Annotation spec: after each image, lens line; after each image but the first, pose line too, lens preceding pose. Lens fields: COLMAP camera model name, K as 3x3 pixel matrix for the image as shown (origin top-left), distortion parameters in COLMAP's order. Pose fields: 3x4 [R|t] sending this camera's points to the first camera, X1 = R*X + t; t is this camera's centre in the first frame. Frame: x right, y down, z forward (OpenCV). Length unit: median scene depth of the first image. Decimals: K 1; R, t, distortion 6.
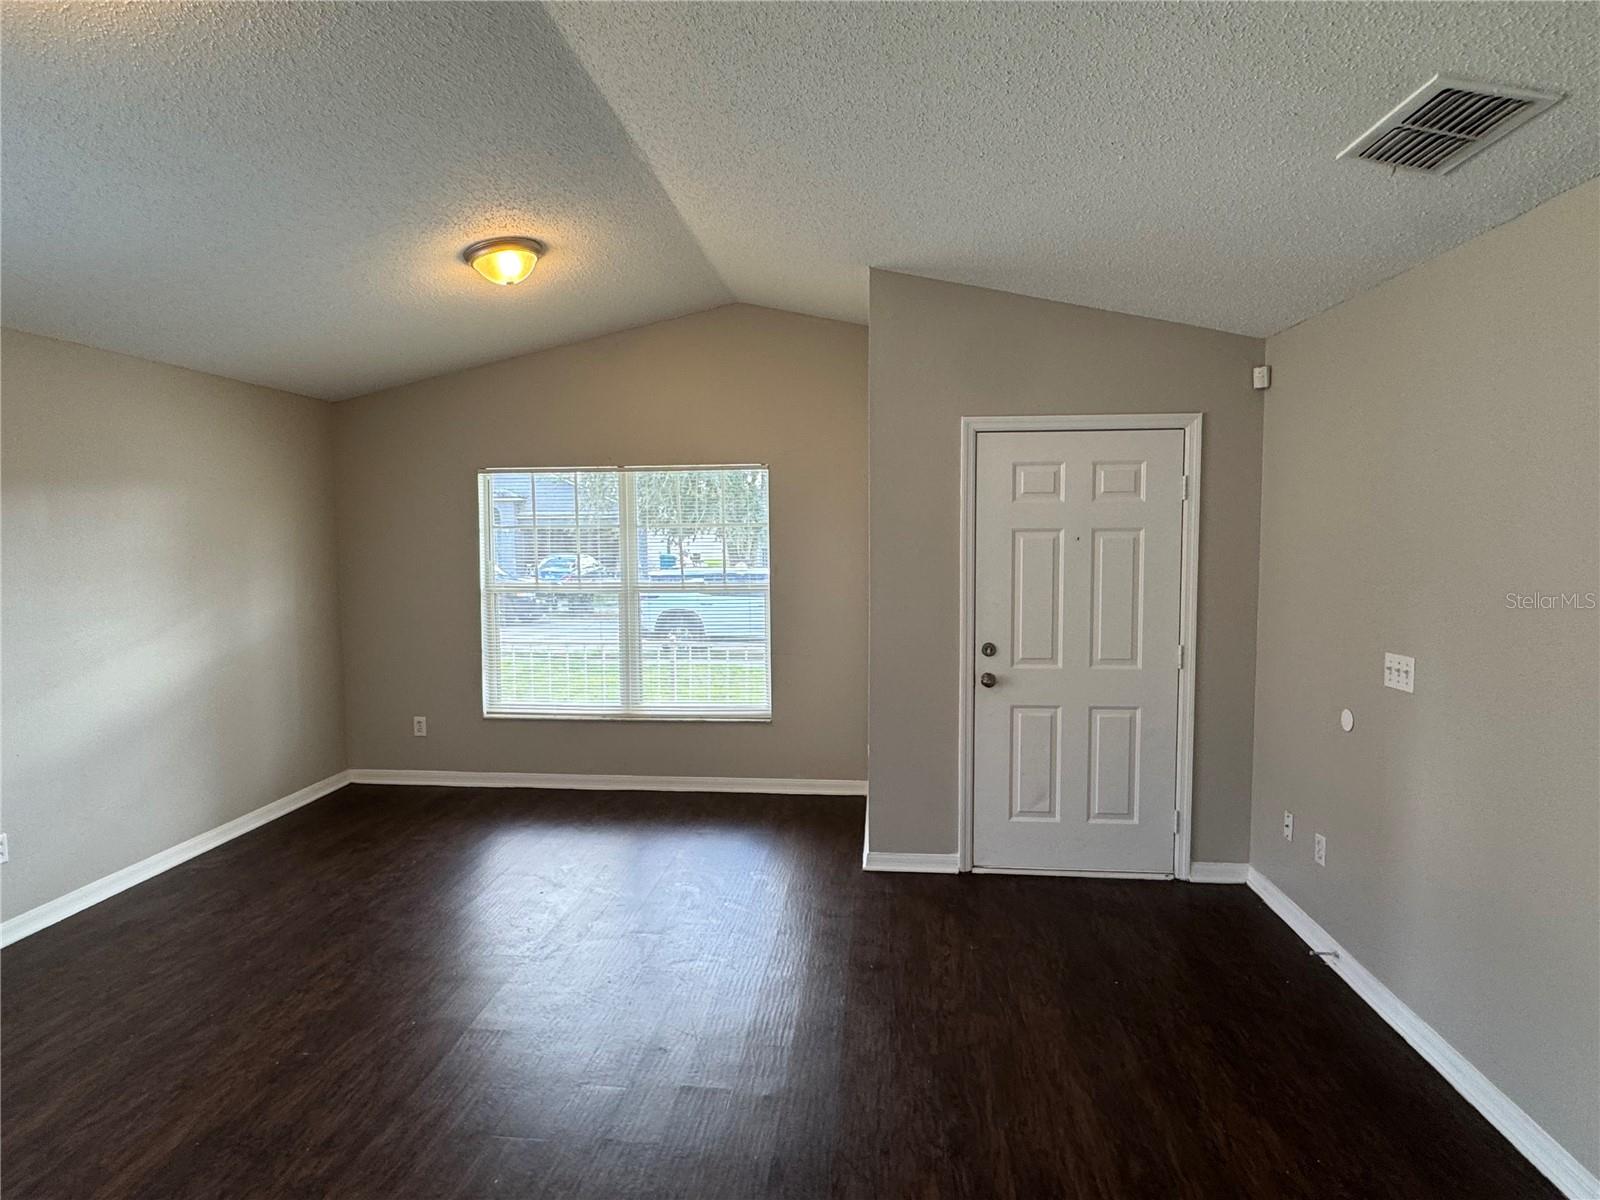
lens RADIAL K [[901.4, 0, 800.0], [0, 901.4, 600.0], [0, 0, 1]] dist [0.000099, 0.000077]
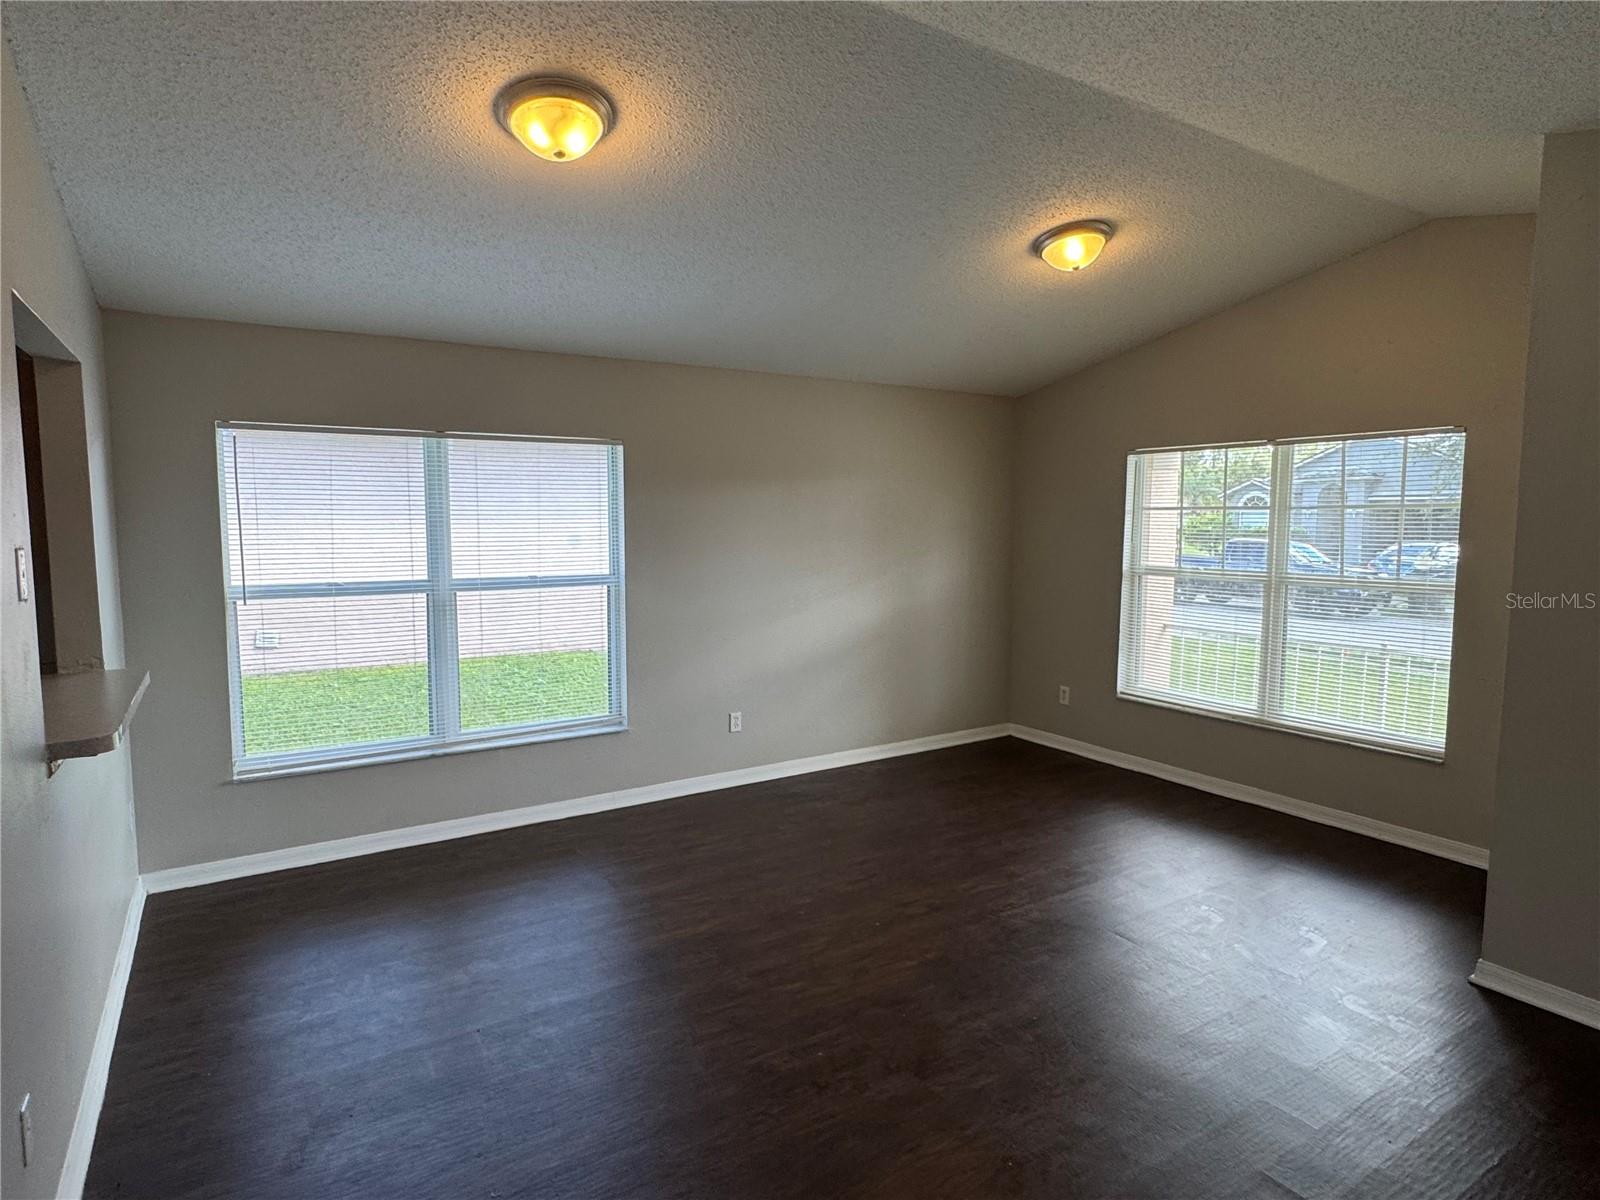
lens RADIAL K [[901.4, 0, 800.0], [0, 901.4, 600.0], [0, 0, 1]] dist [0.000099, 0.000077]
pose [[0.615843, 0.080119, -0.783785, 0.226300], [-0.064944, 0.996593, 0.050844, -0.006758], [0.785188, 0.019591, 0.618948, 0.094886]]
